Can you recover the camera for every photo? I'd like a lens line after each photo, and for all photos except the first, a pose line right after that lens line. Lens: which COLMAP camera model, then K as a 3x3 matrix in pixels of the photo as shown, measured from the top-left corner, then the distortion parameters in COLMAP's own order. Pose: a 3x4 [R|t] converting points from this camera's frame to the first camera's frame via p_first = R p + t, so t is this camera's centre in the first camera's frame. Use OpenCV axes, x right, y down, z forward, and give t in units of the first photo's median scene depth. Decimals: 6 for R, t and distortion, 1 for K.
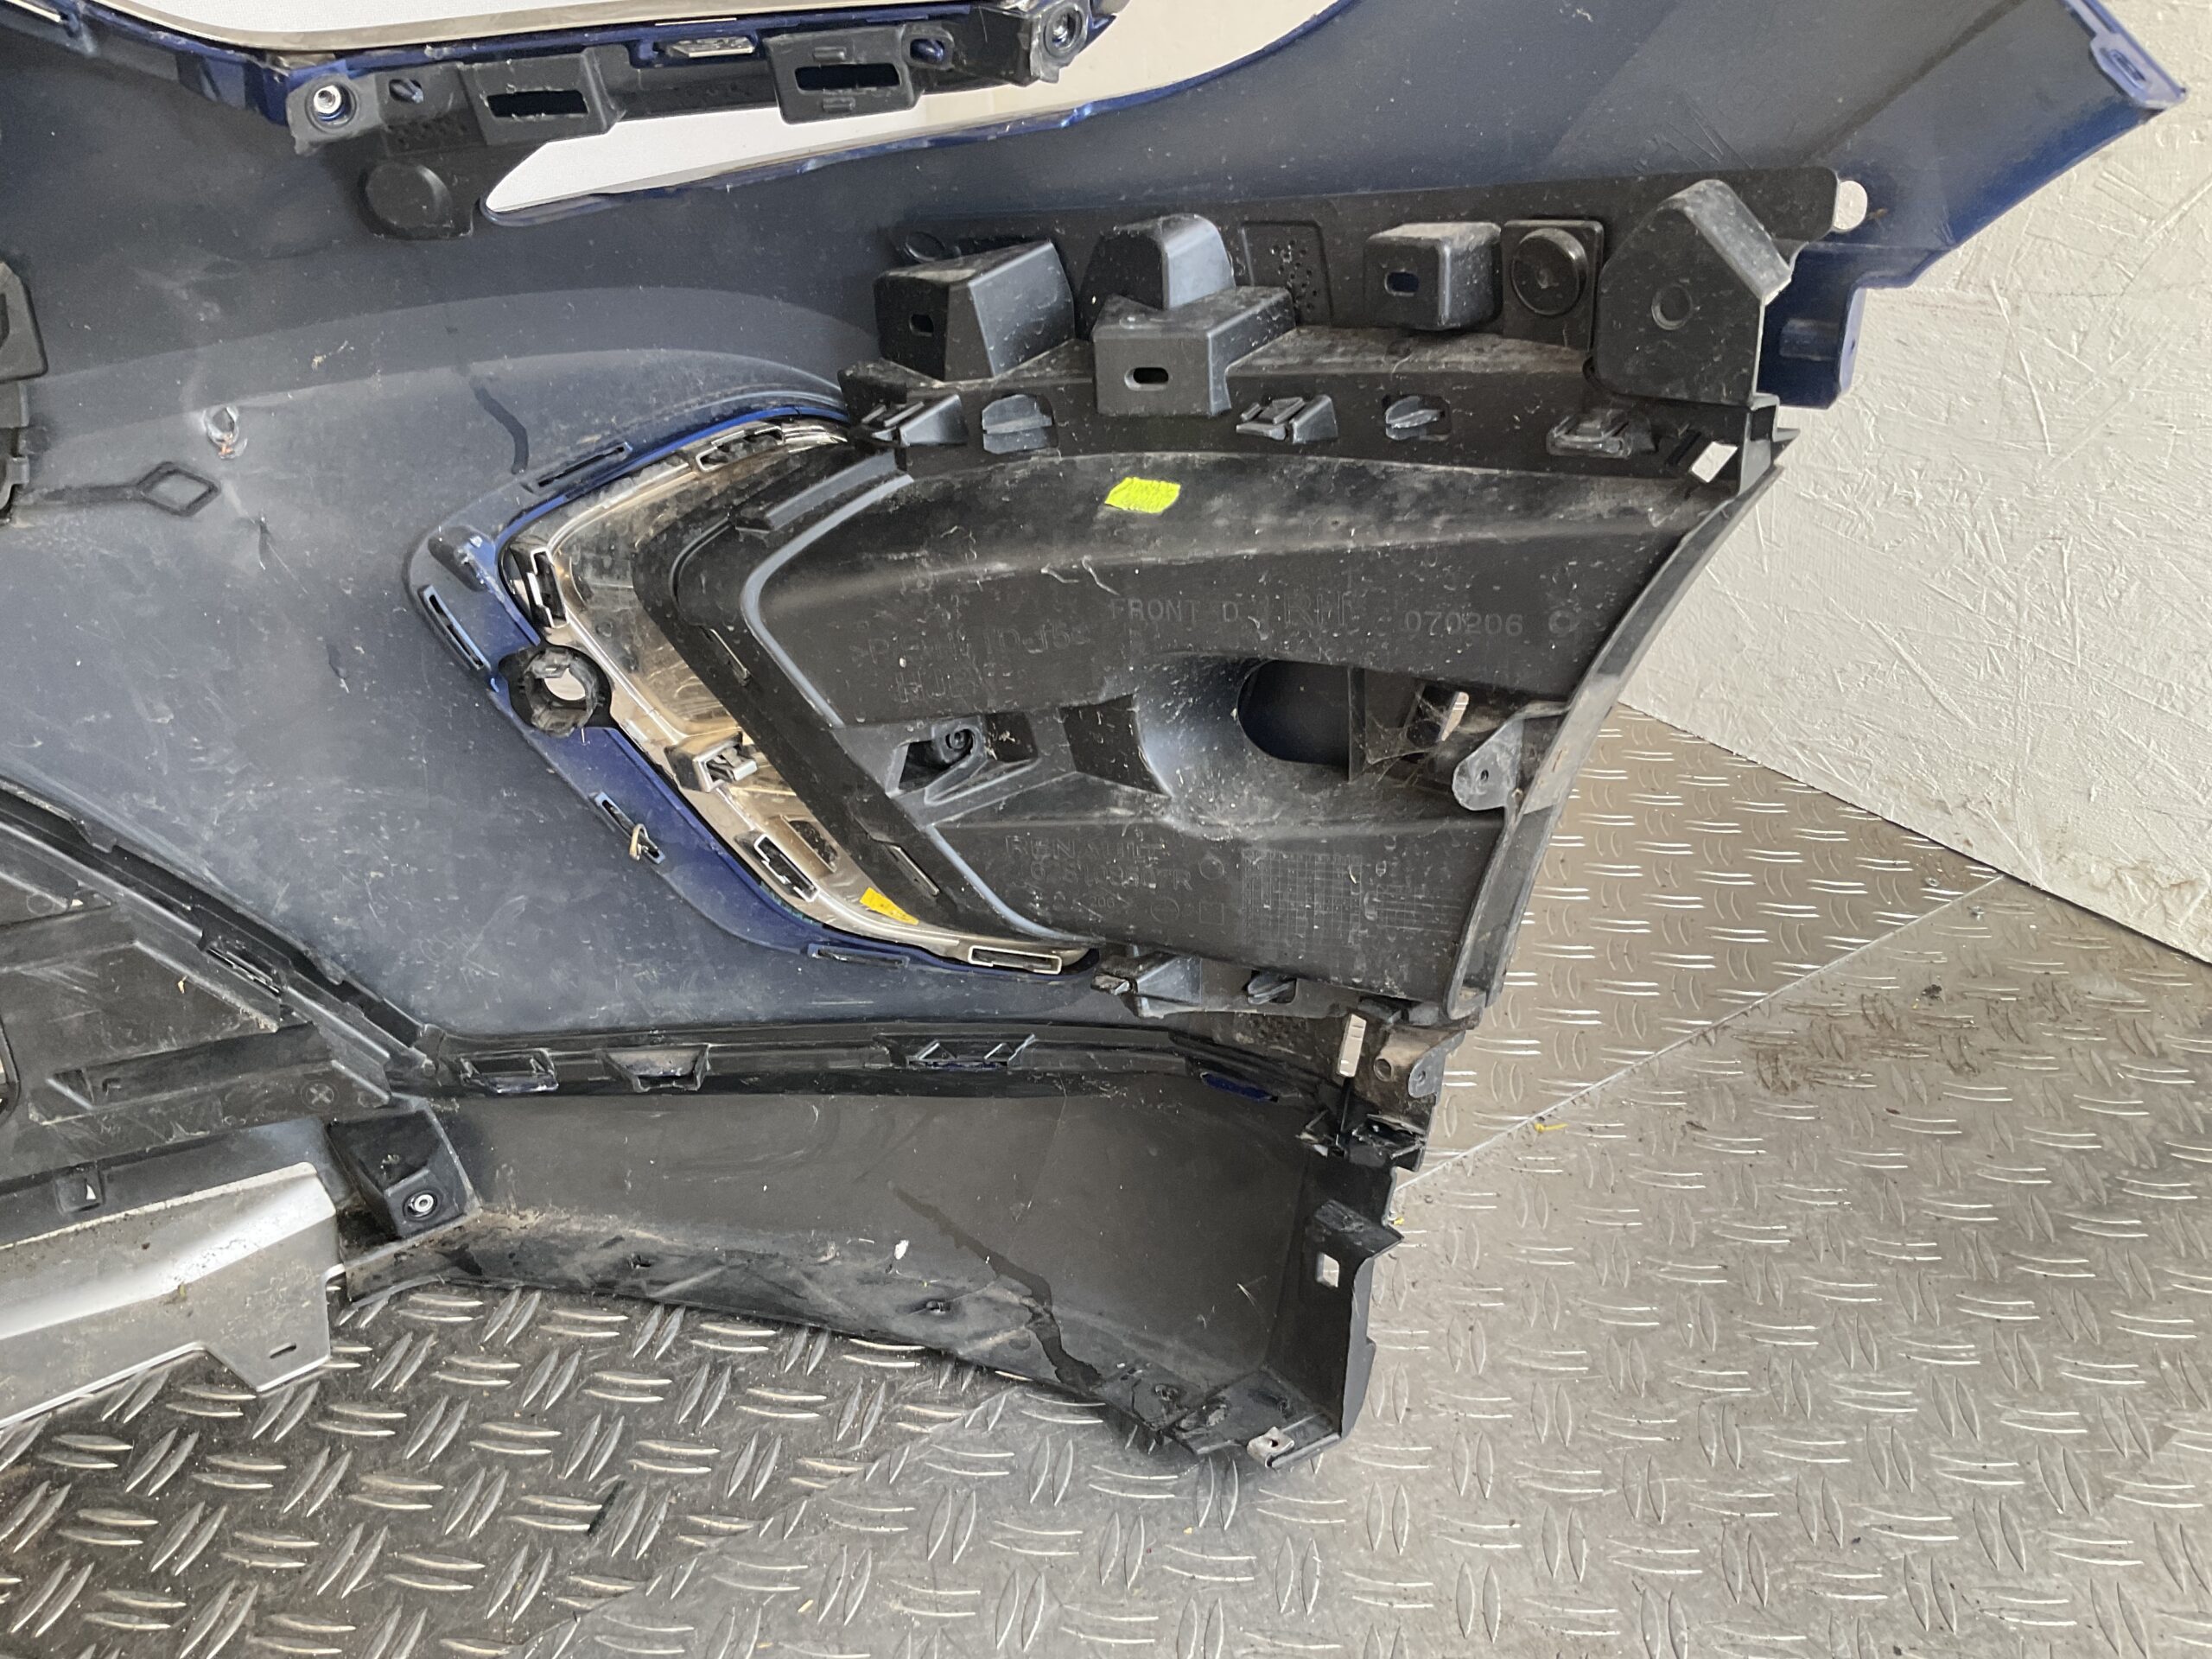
lens RADIAL K [[1829.9, 0, 1097.3], [0, 1829.9, 820.0], [0, 0, 1]] dist [0.110442, -0.239471]
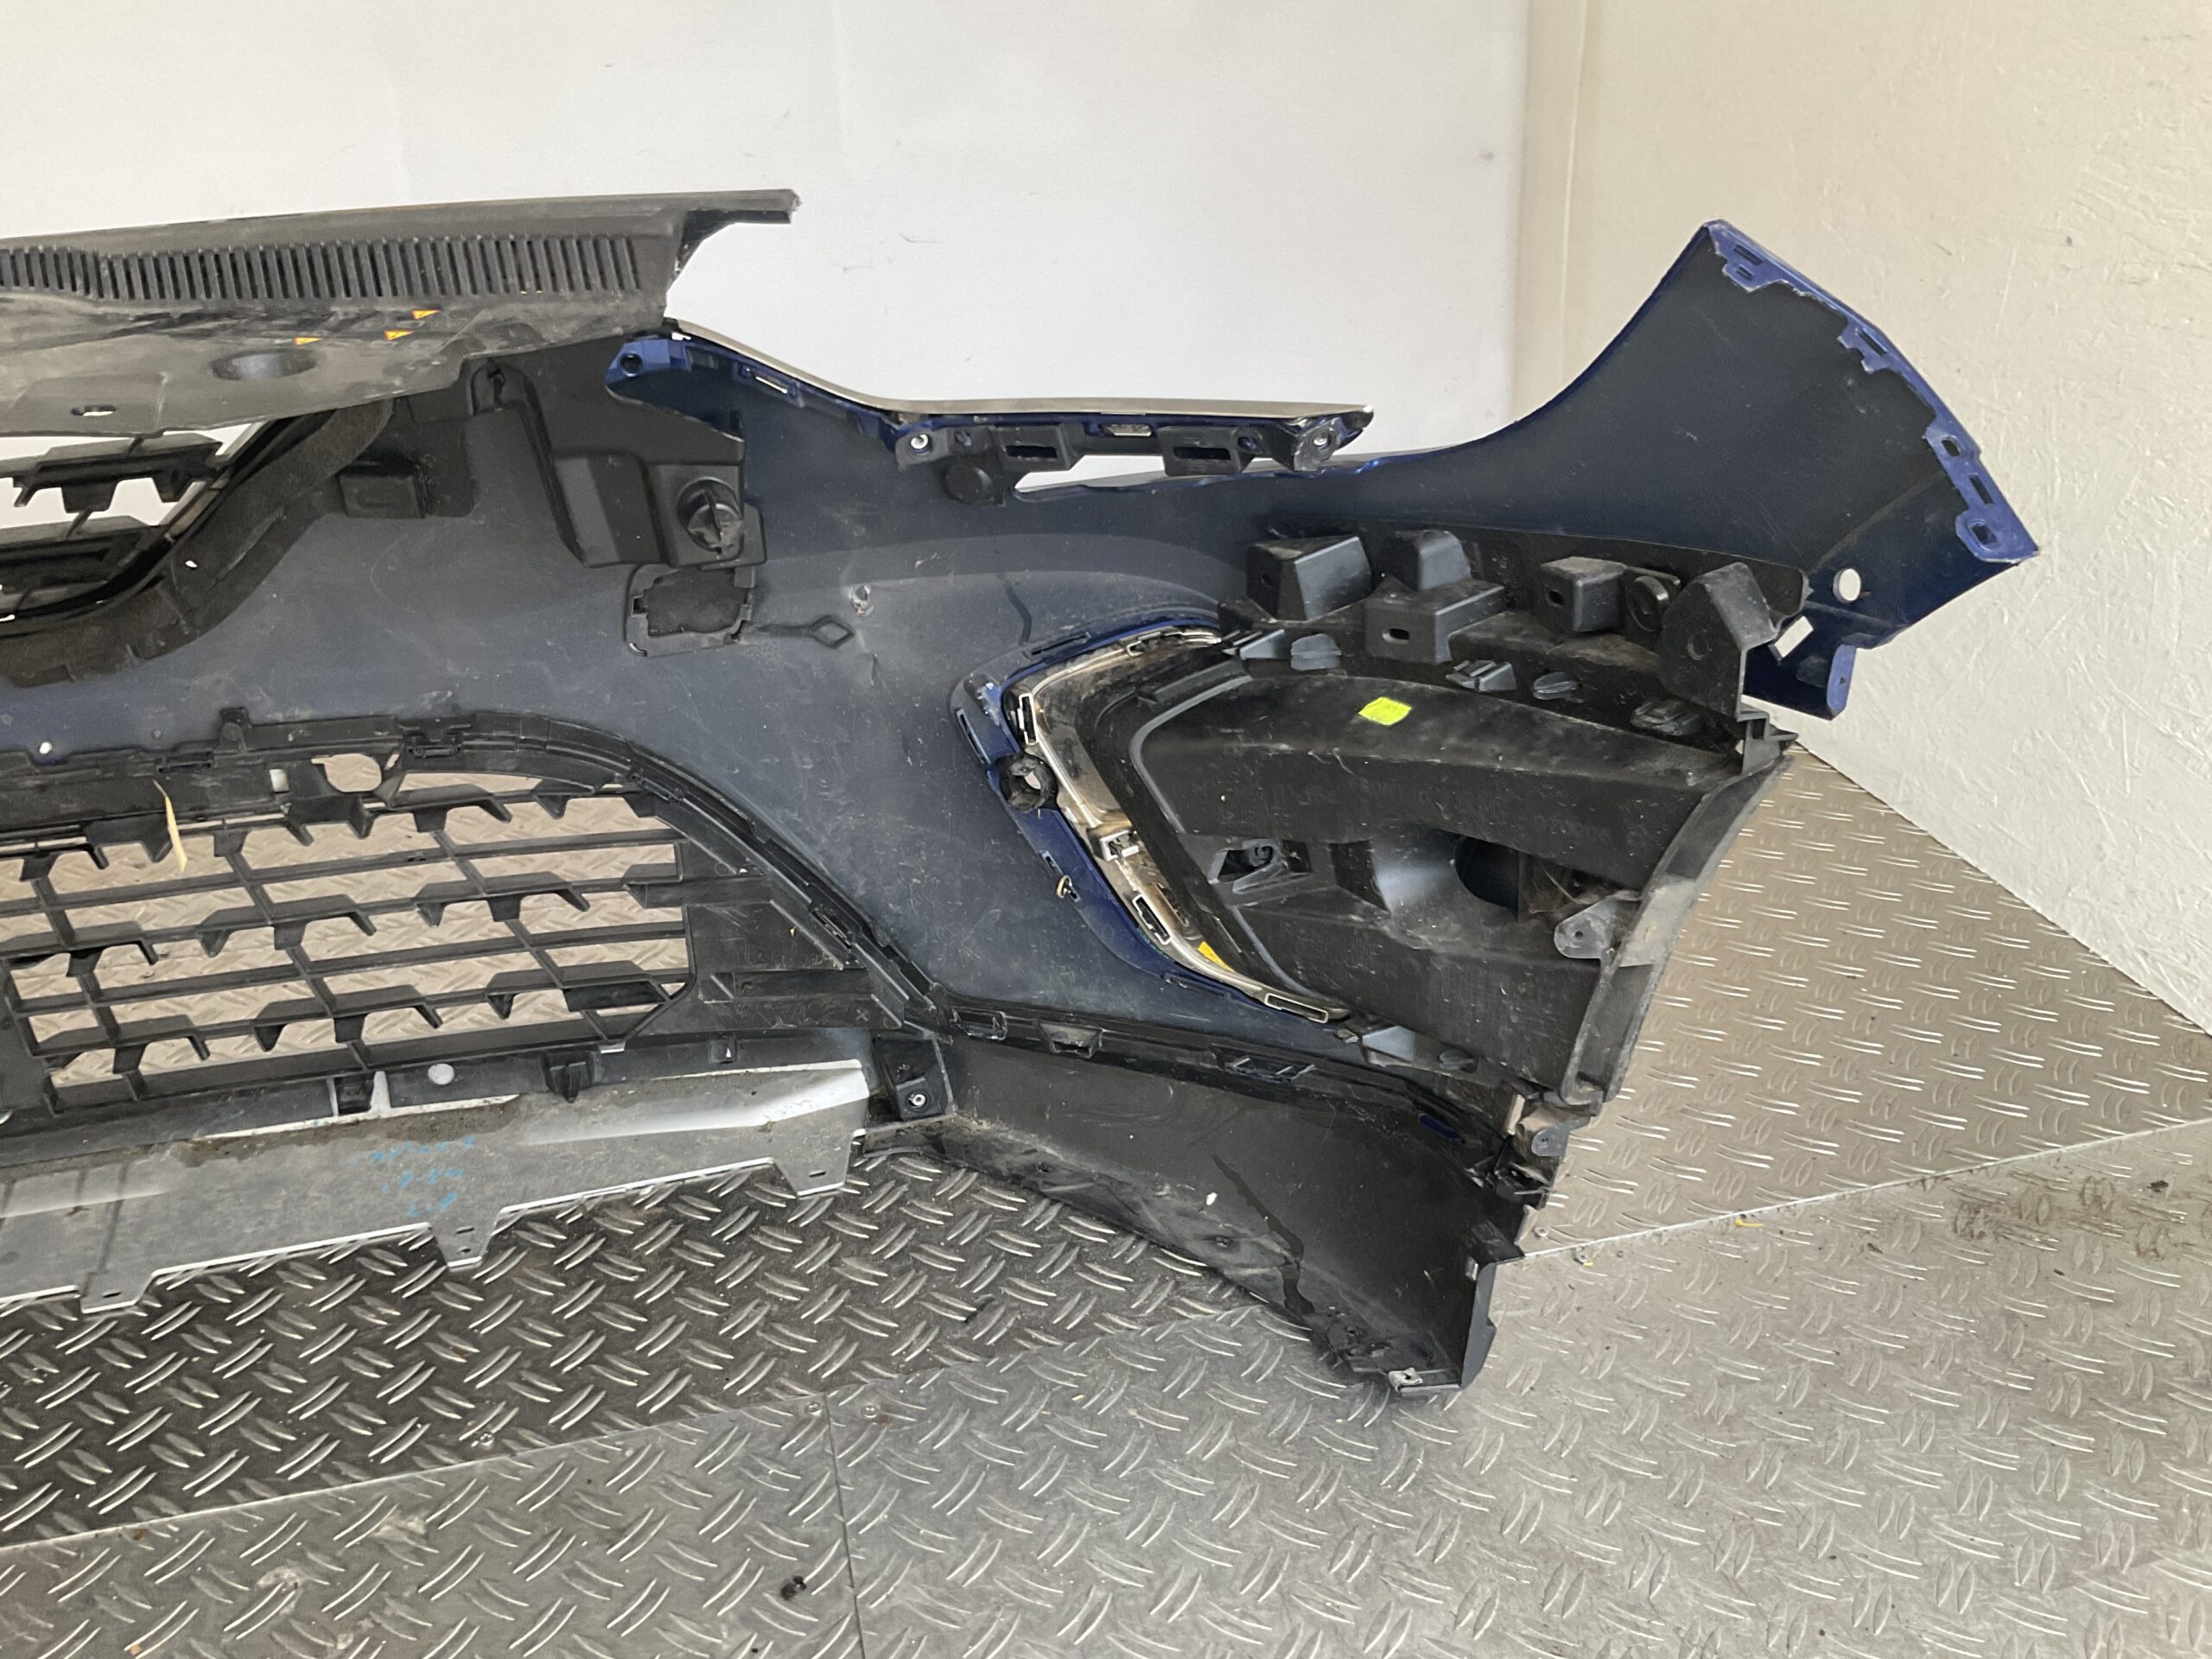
lens RADIAL K [[1829.9, 0, 1097.3], [0, 1829.9, 820.0], [0, 0, 1]] dist [0.110442, -0.239471]
pose [[0.926945, 0.140523, -0.347887, 0.304500], [-0.147972, 0.988978, 0.005210, -0.056265], [0.344785, 0.046648, 0.937522, -0.426067]]
